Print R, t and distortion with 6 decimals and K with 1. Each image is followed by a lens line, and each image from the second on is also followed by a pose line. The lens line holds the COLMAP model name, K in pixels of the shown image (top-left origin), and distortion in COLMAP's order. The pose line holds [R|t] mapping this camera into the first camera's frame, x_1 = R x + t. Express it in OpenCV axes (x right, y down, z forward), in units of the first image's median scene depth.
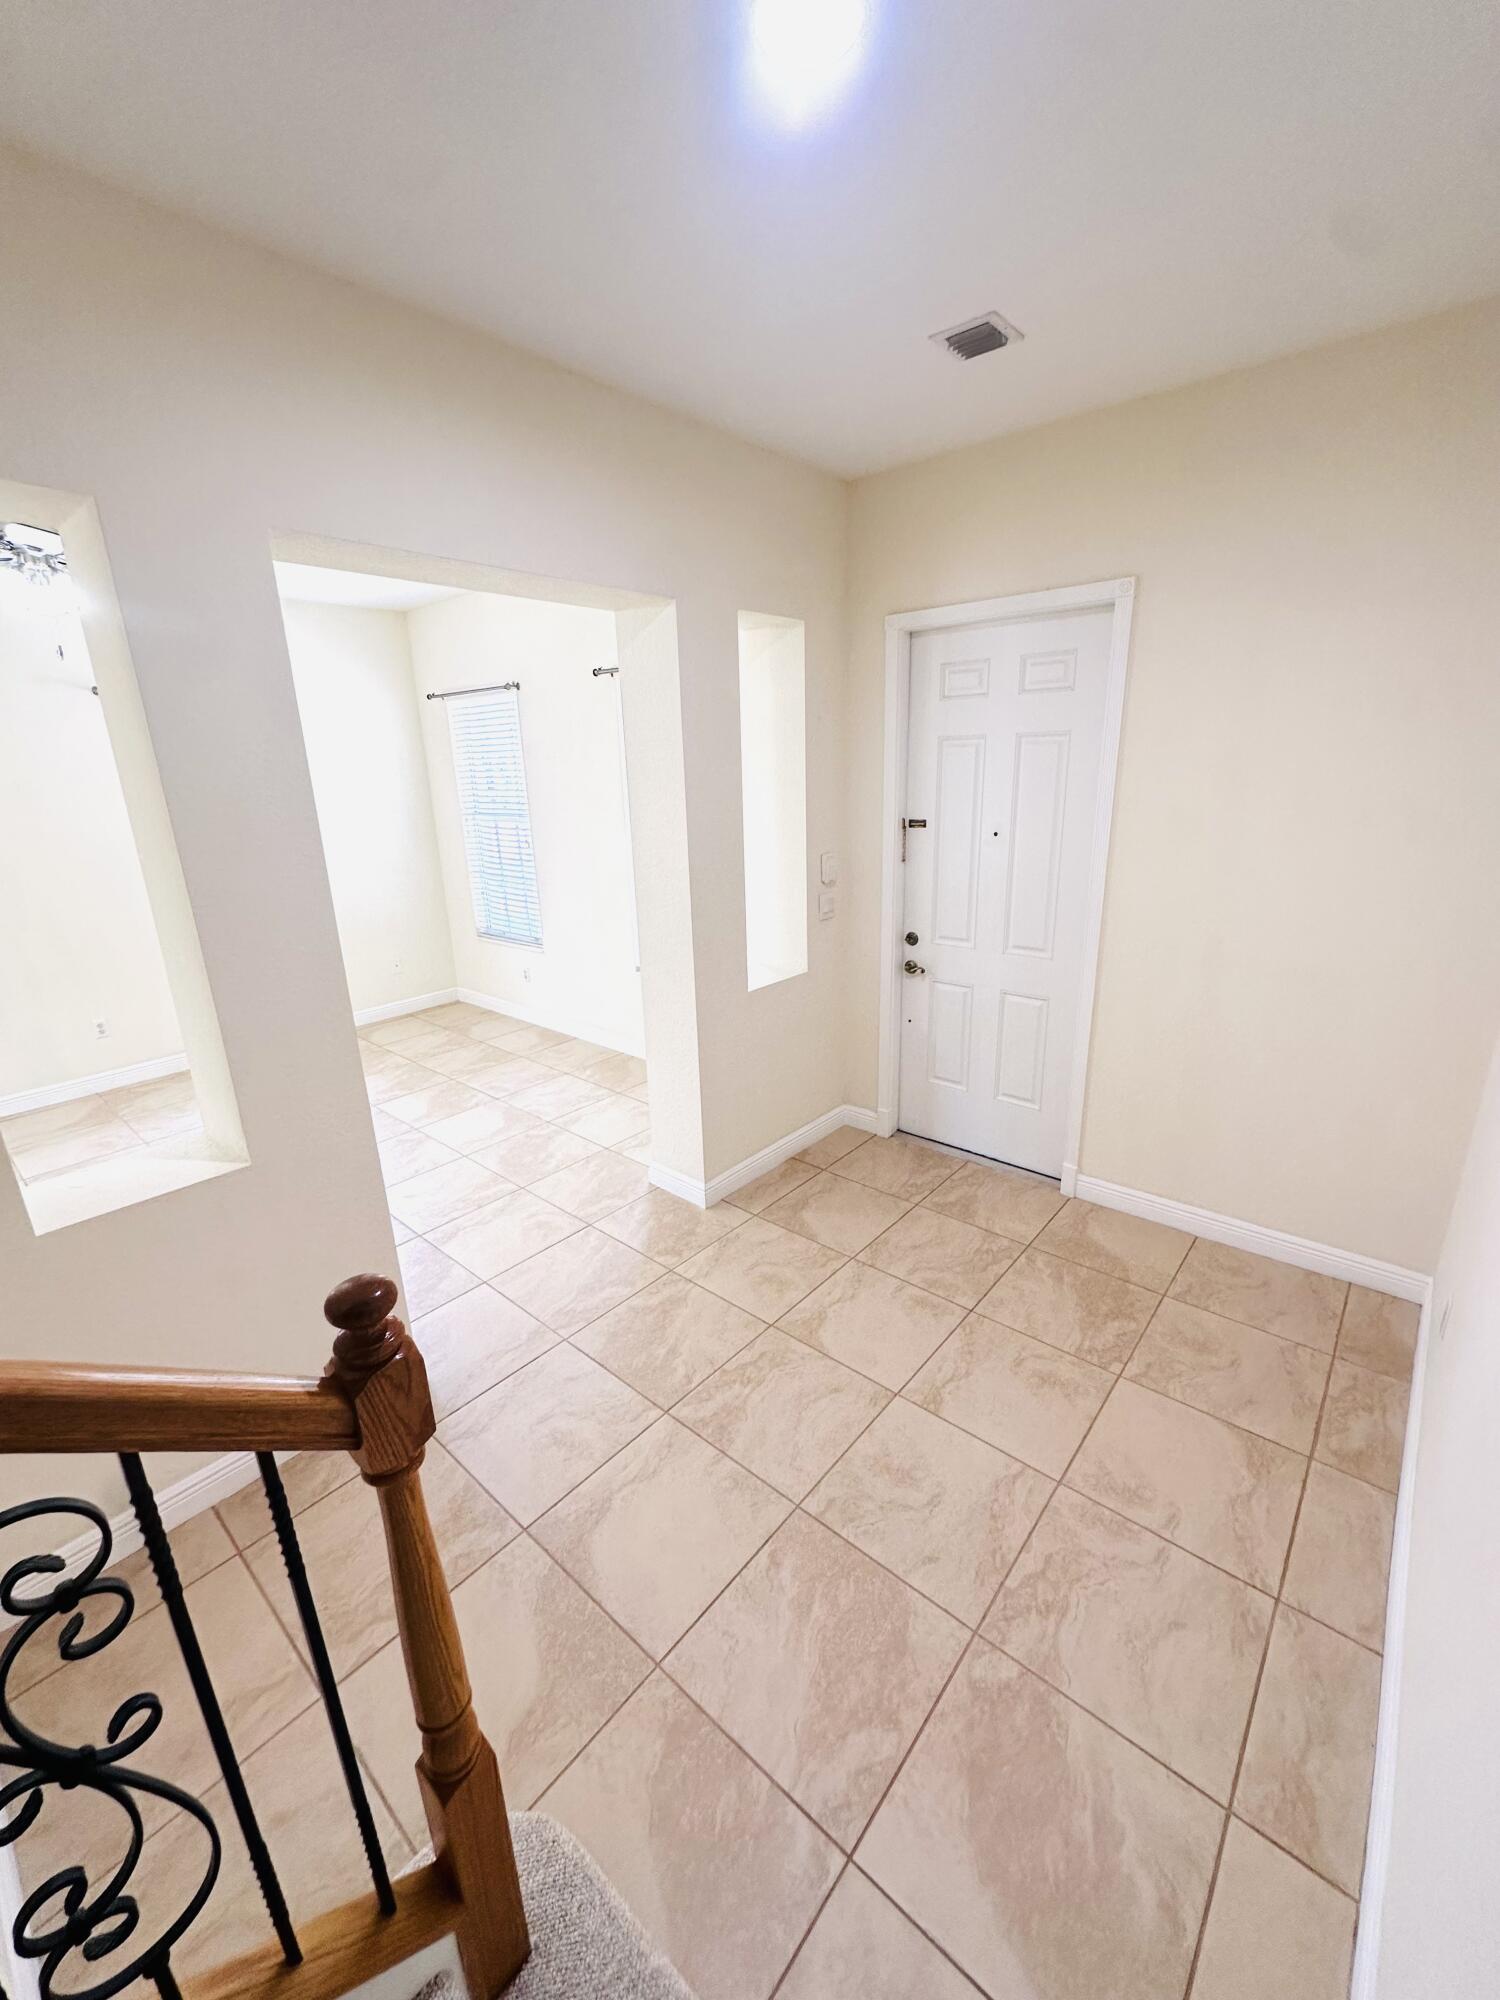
lens RADIAL K [[805.4, 0, 750.2], [0, 805.4, 1002.0], [0, 0, 1]] dist [0.007771, 0.000499]
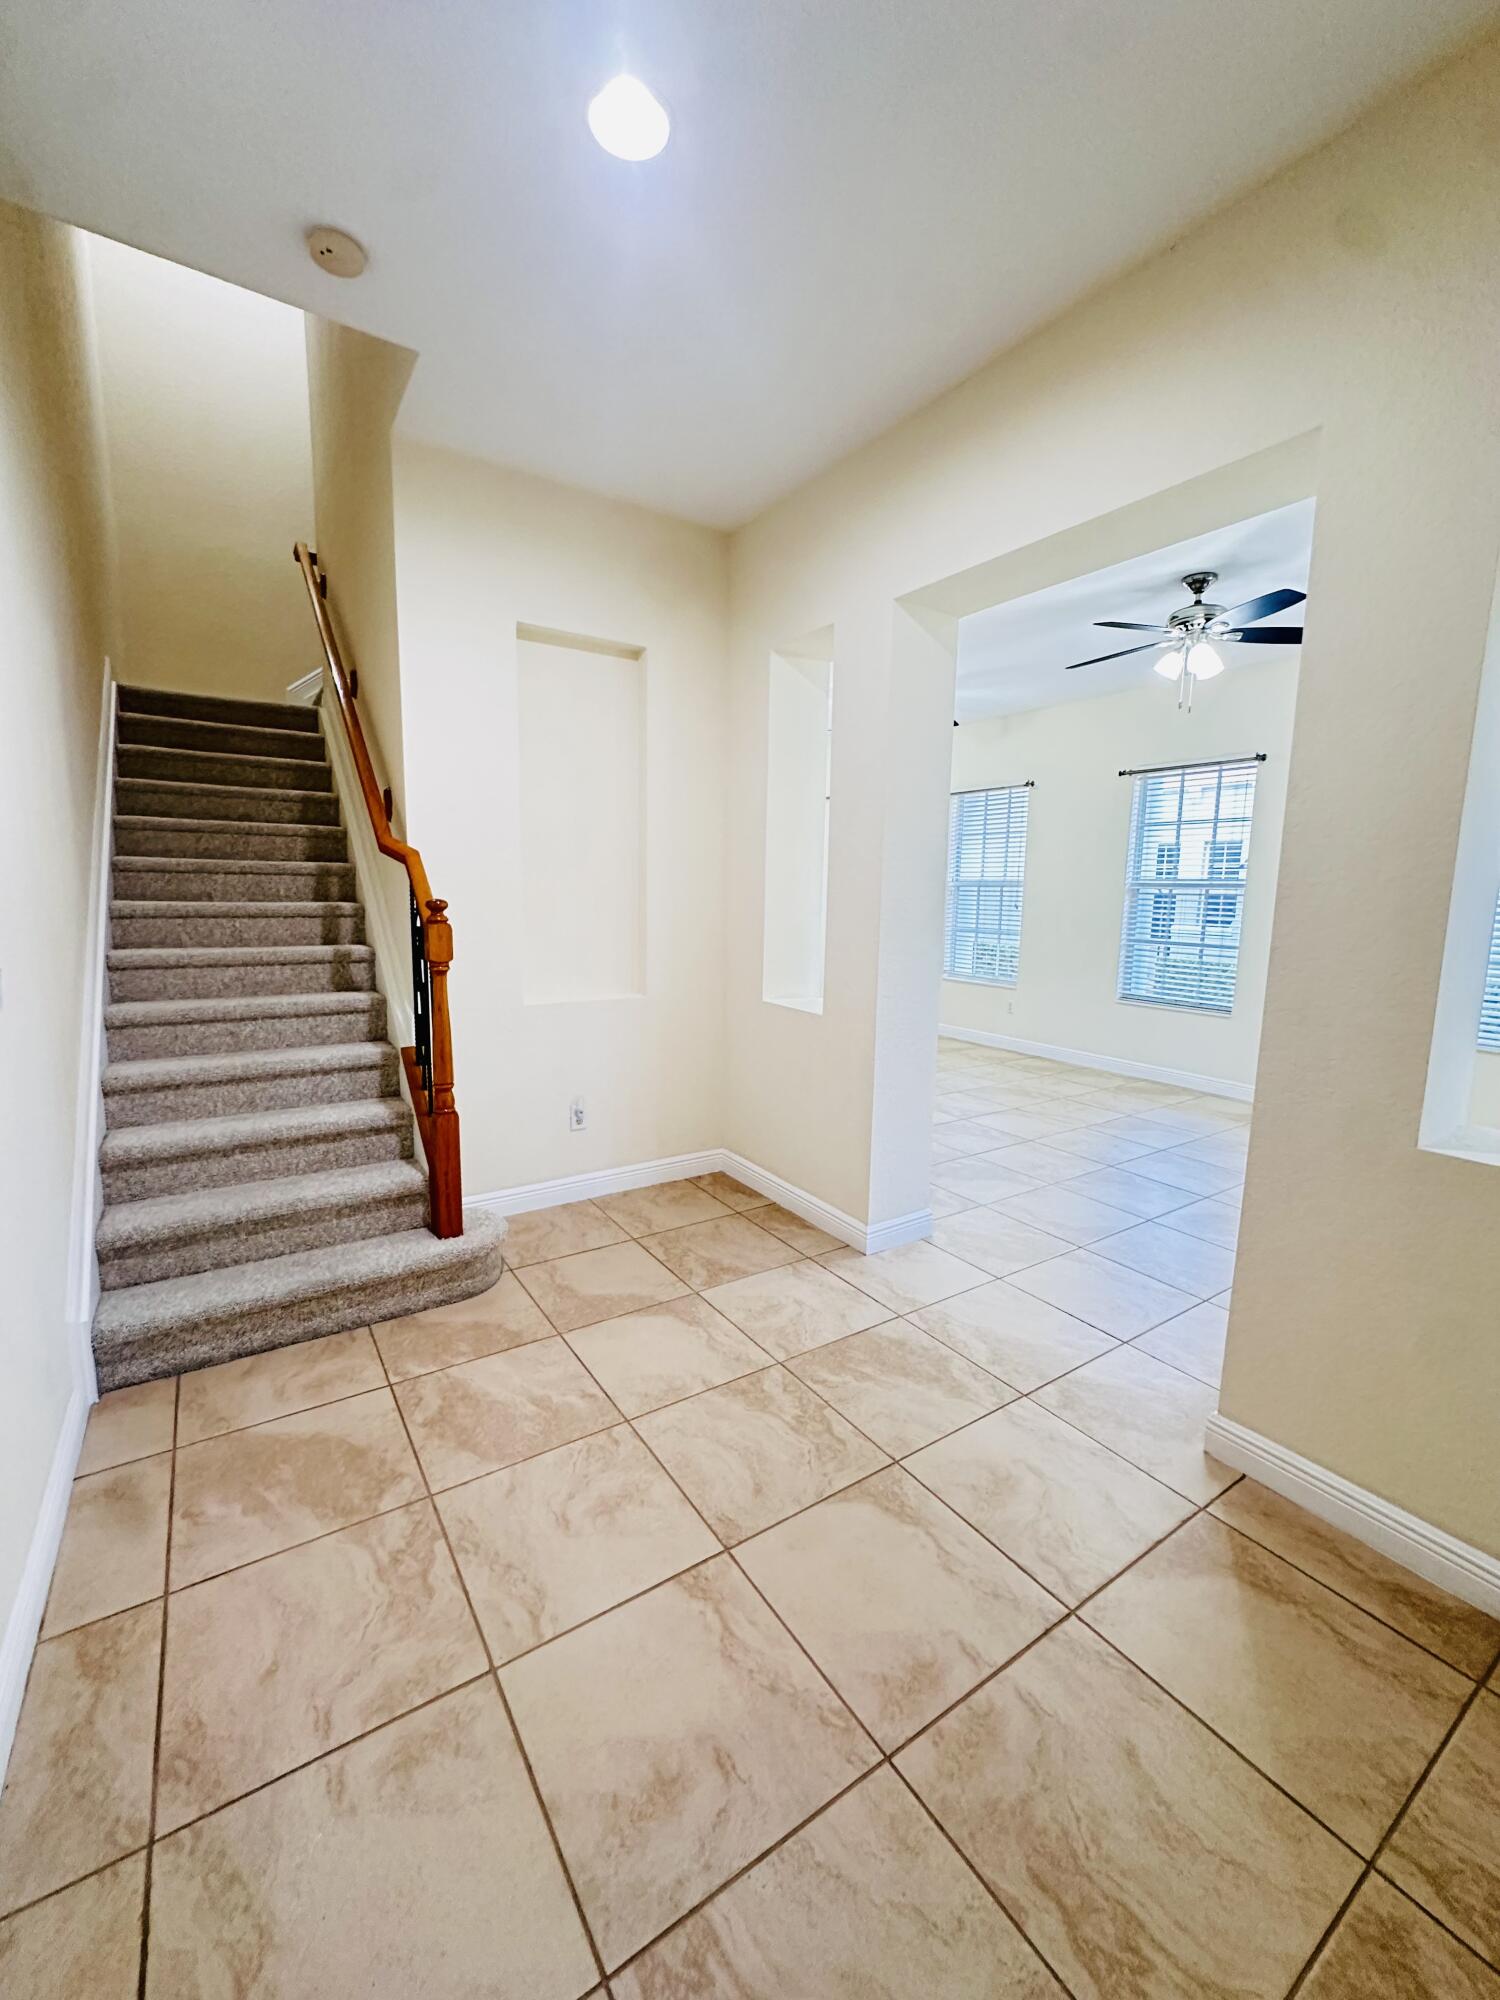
lens RADIAL K [[805.4, 0, 755.4], [0, 805.4, 998.8], [0, 0, 1]] dist [0.007771, 0.000499]
pose [[-0.264353, 0.147471, -0.953084, 0.901135], [-0.290389, 0.930207, 0.224475, -0.145324], [0.919670, 0.336105, -0.203079, 1.168076]]
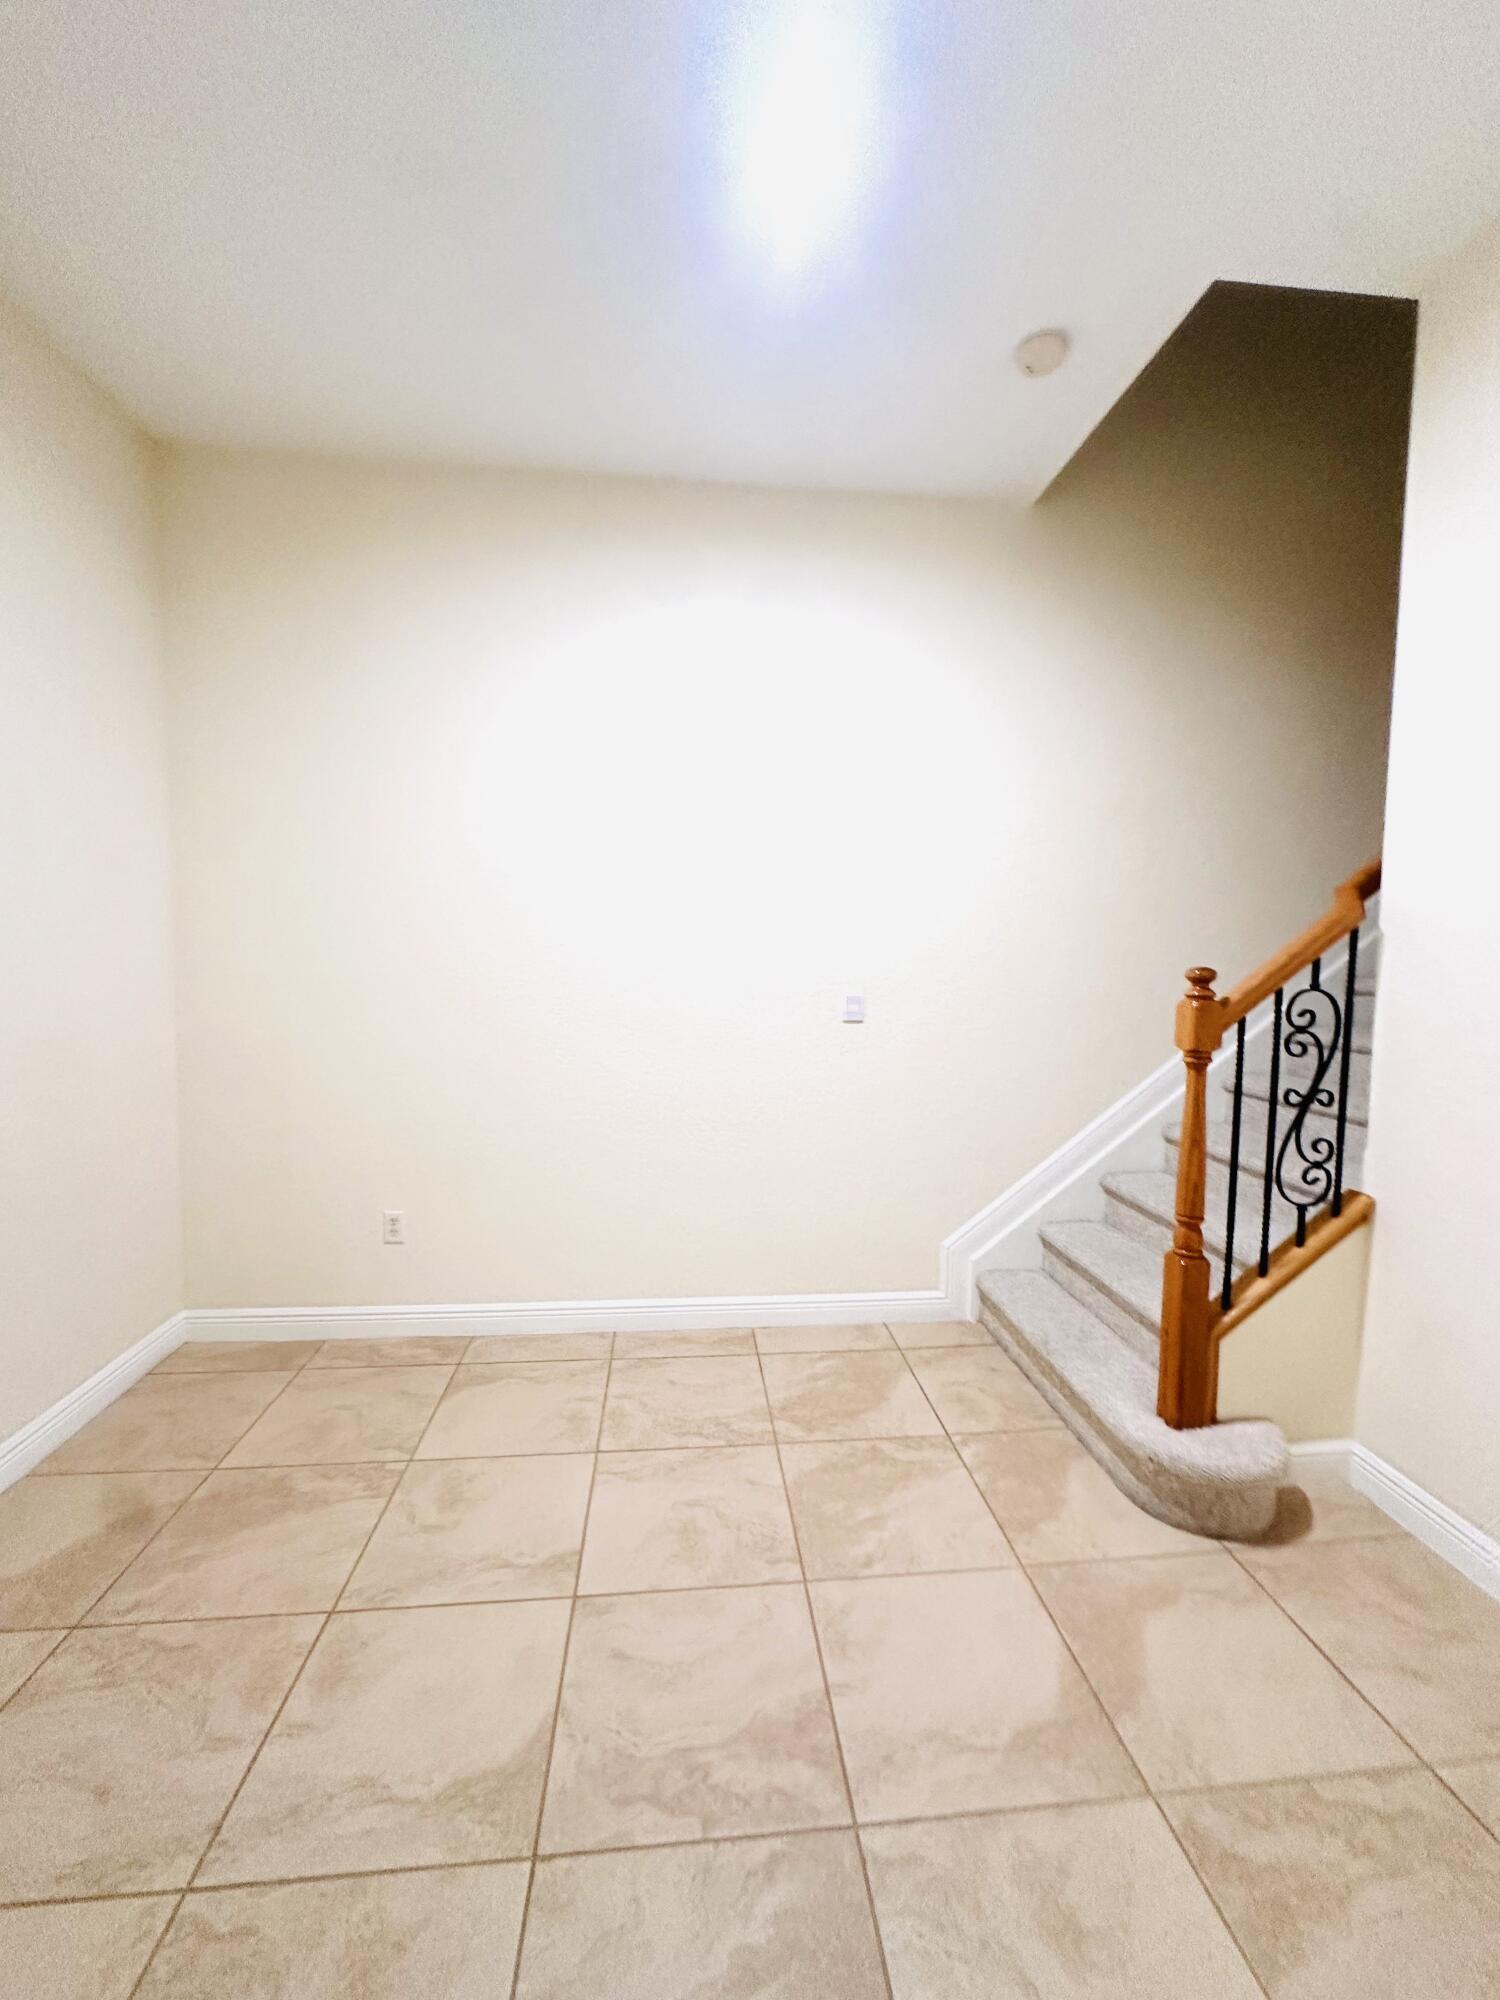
lens RADIAL K [[805.4, 0, 748.6], [0, 805.4, 1002.1], [0, 0, 1]] dist [0.007771, 0.000499]
pose [[-0.719271, -0.024834, 0.694286, -0.466734], [0.207306, 0.946160, 0.248609, -0.168979], [-0.663079, 0.322746, -0.675397, 1.404022]]
